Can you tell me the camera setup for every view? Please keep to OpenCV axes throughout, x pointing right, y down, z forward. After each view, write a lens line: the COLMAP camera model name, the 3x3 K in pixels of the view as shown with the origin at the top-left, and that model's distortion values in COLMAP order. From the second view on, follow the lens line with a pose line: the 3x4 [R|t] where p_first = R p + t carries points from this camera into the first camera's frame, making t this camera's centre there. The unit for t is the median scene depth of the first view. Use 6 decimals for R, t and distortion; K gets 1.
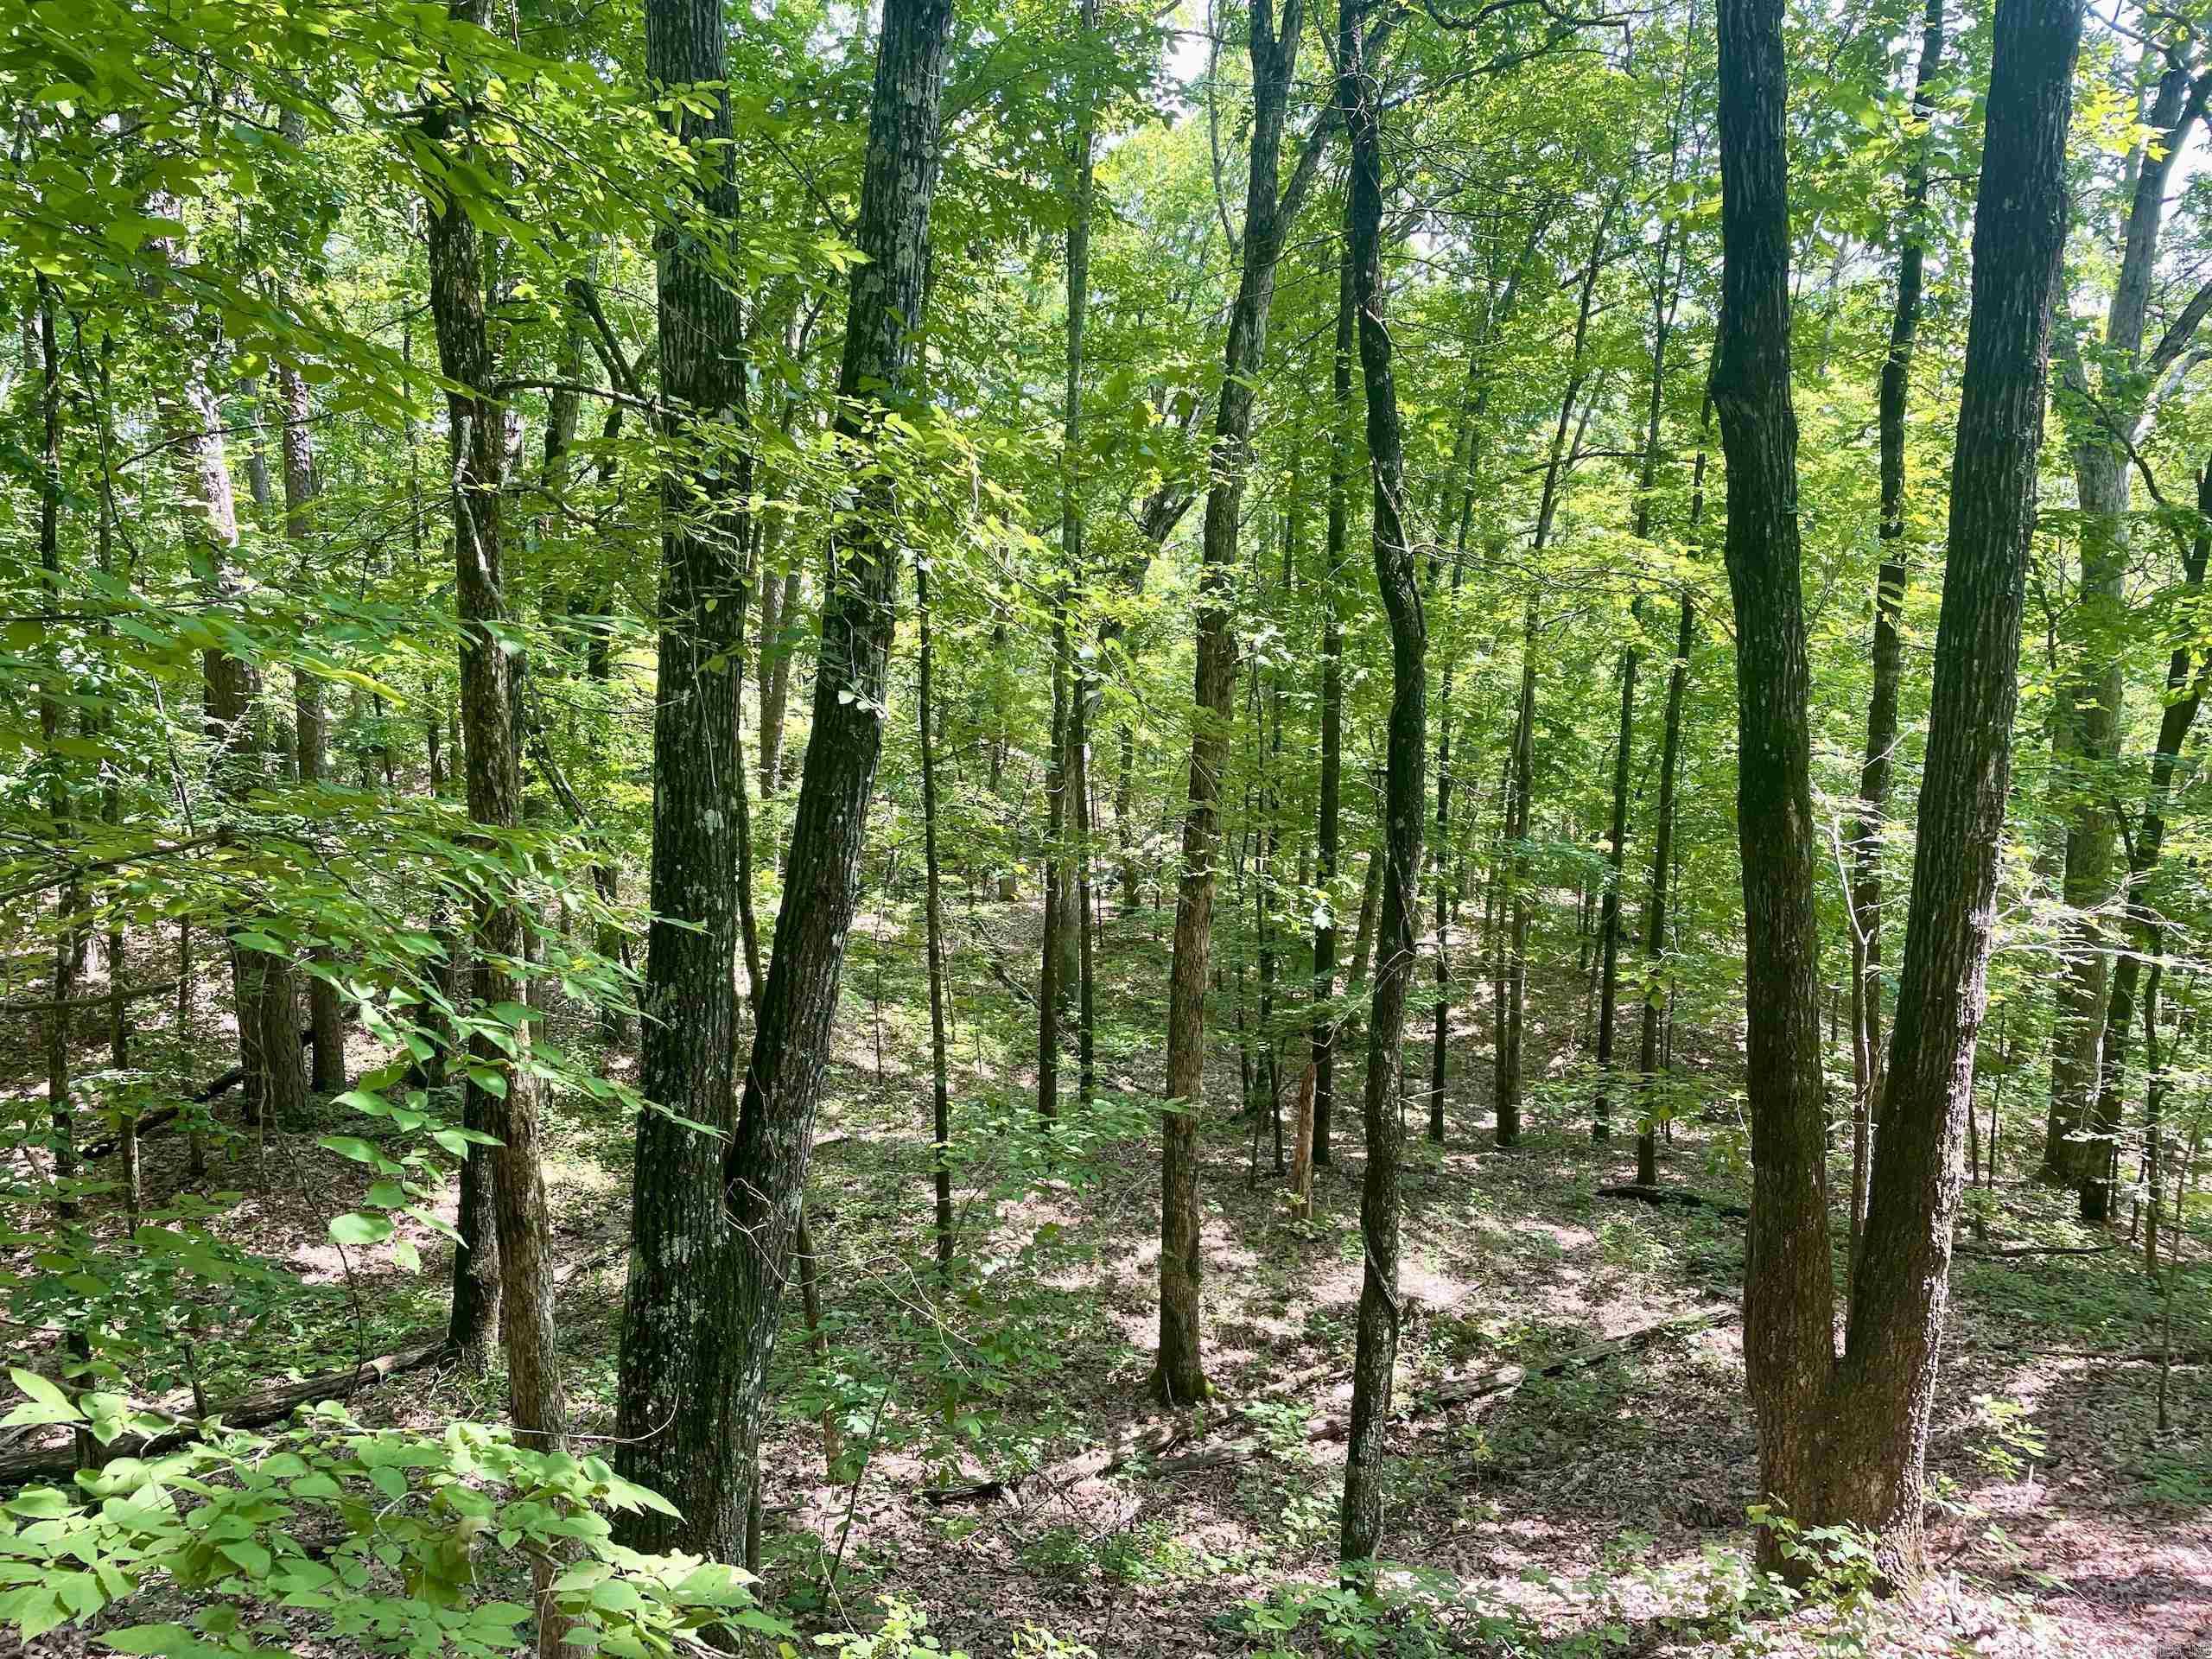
lens RADIAL K [[1656.0, 0, 1105.5], [0, 1656.0, 825.7], [0, 0, 1]] dist [0.012945, 0.003429]
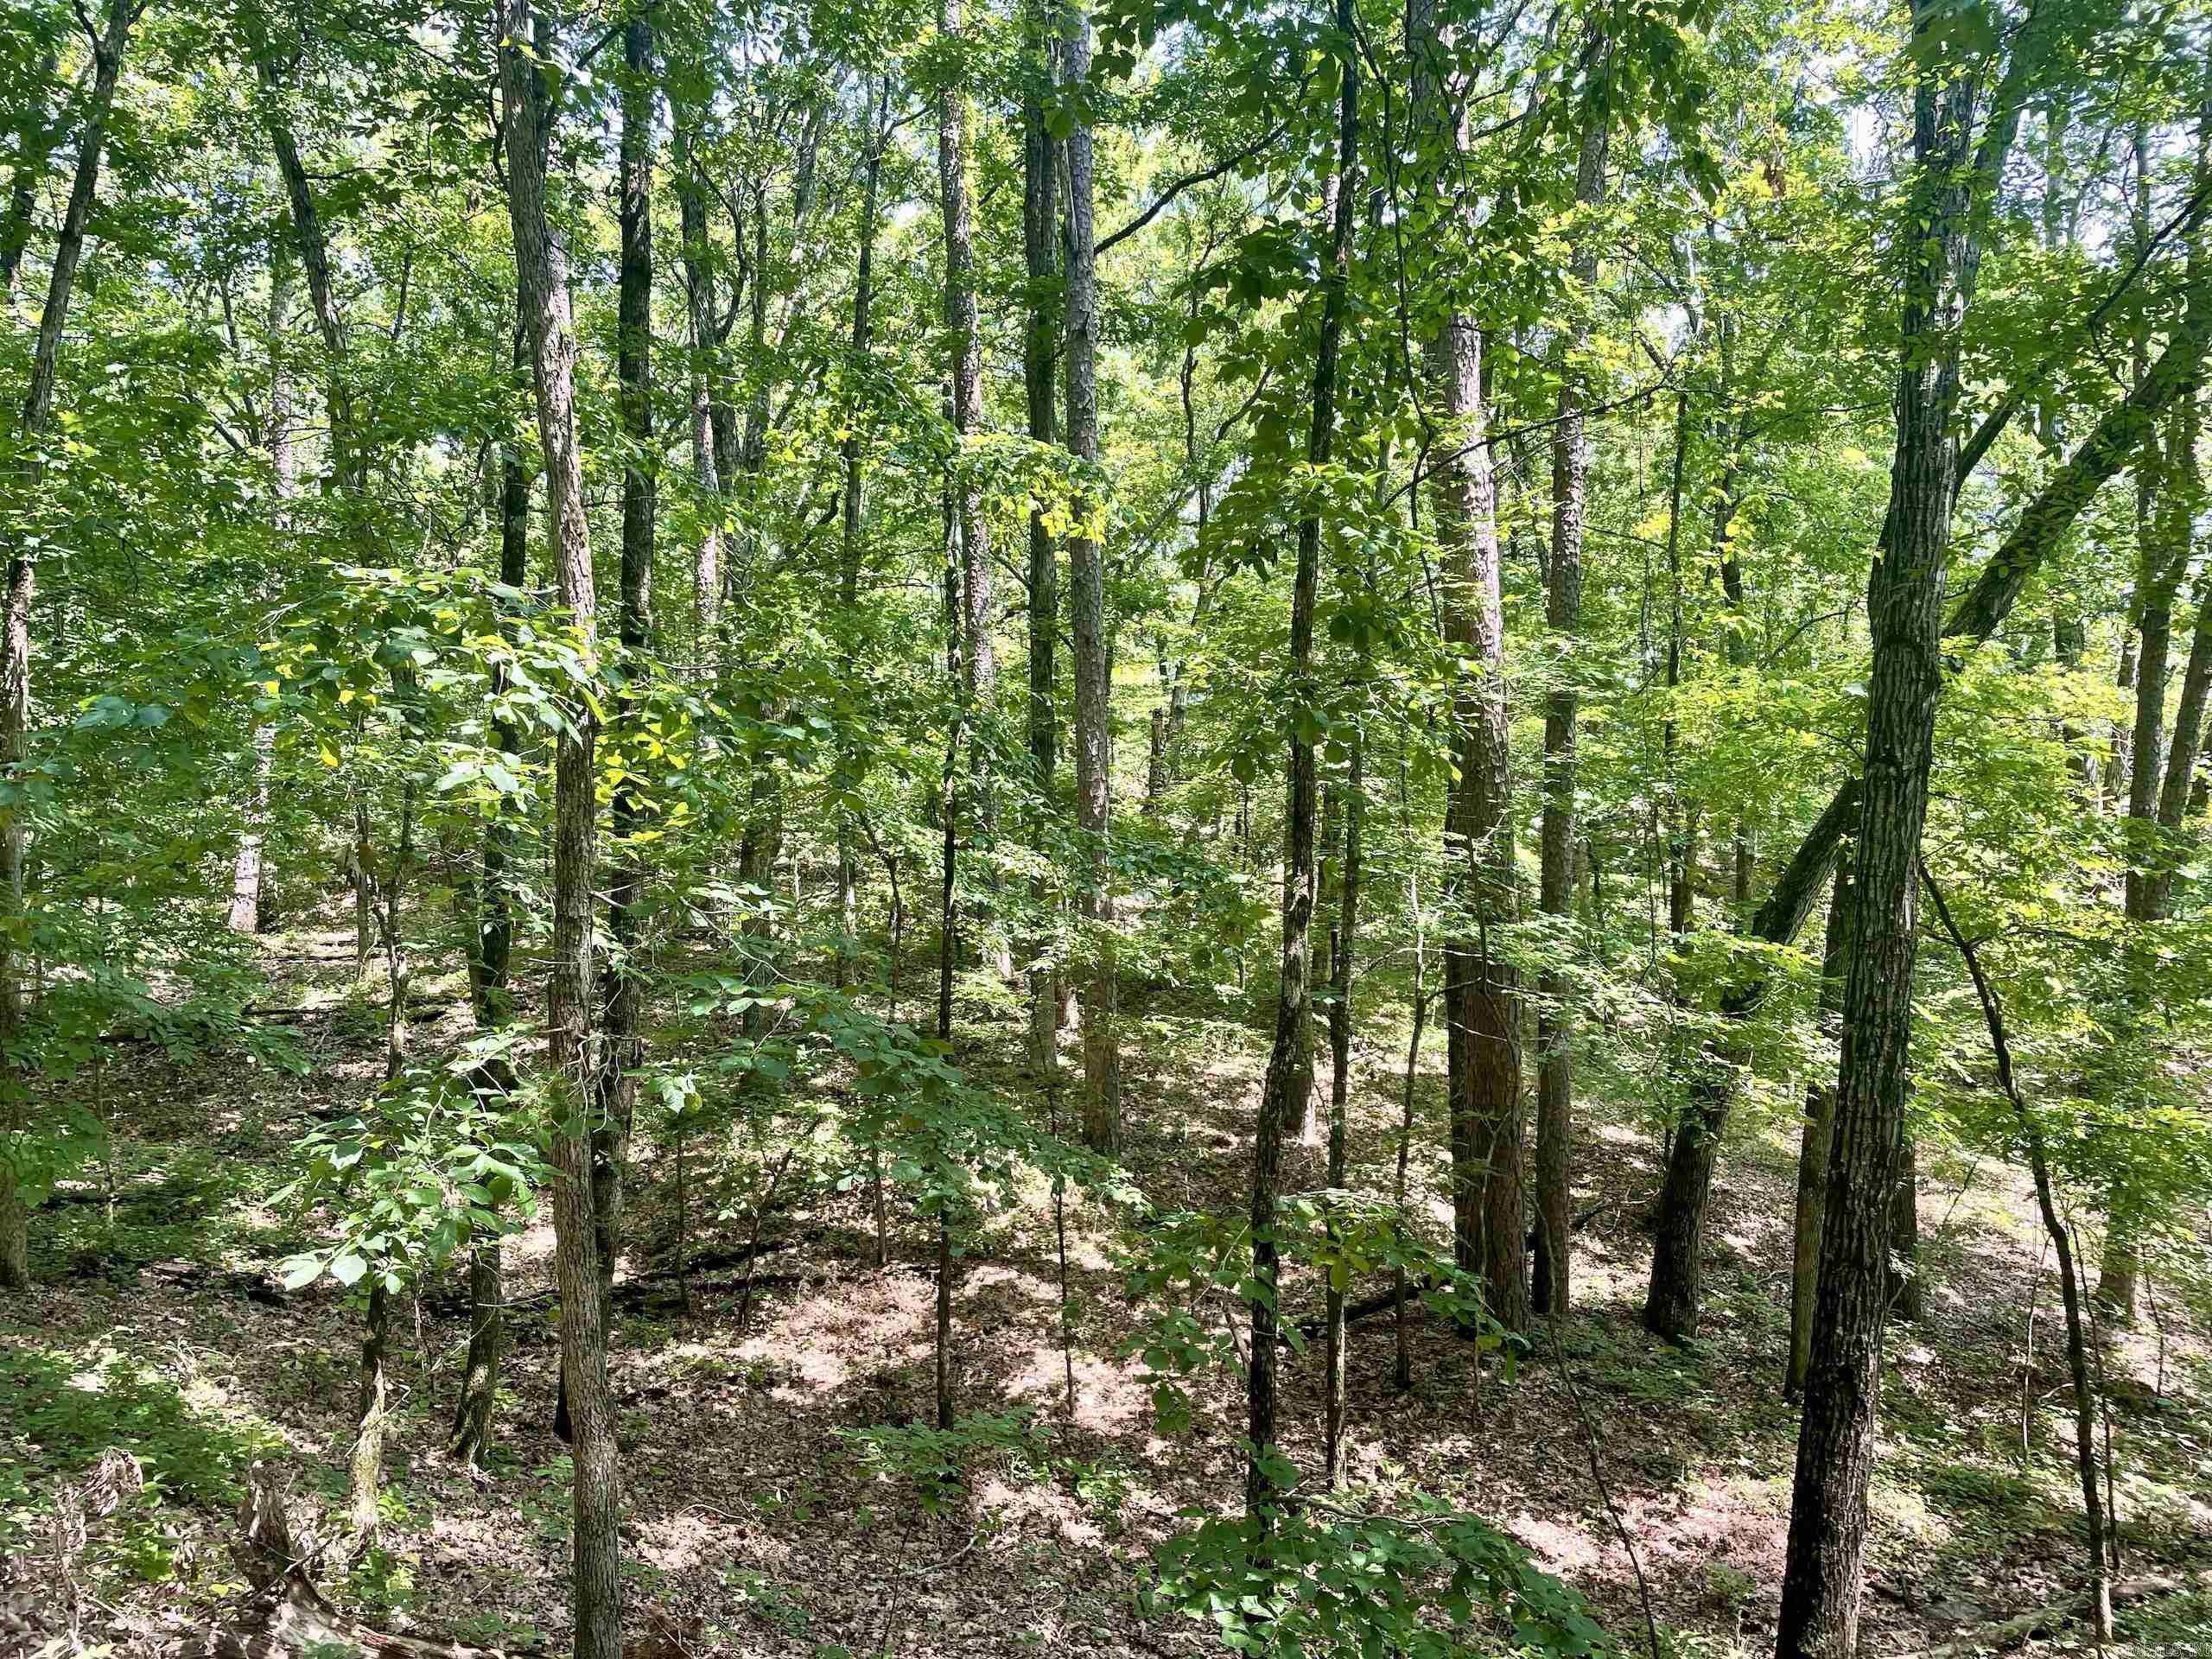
lens RADIAL K [[1656.0, 0, 1102.6], [0, 1656.0, 826.6], [0, 0, 1]] dist [0.012945, 0.003429]
pose [[0.777949, -0.002141, -0.628323, -0.155071], [-0.099535, 0.986947, -0.126601, 0.058688], [0.620393, 0.161030, 0.767582, 0.250914]]
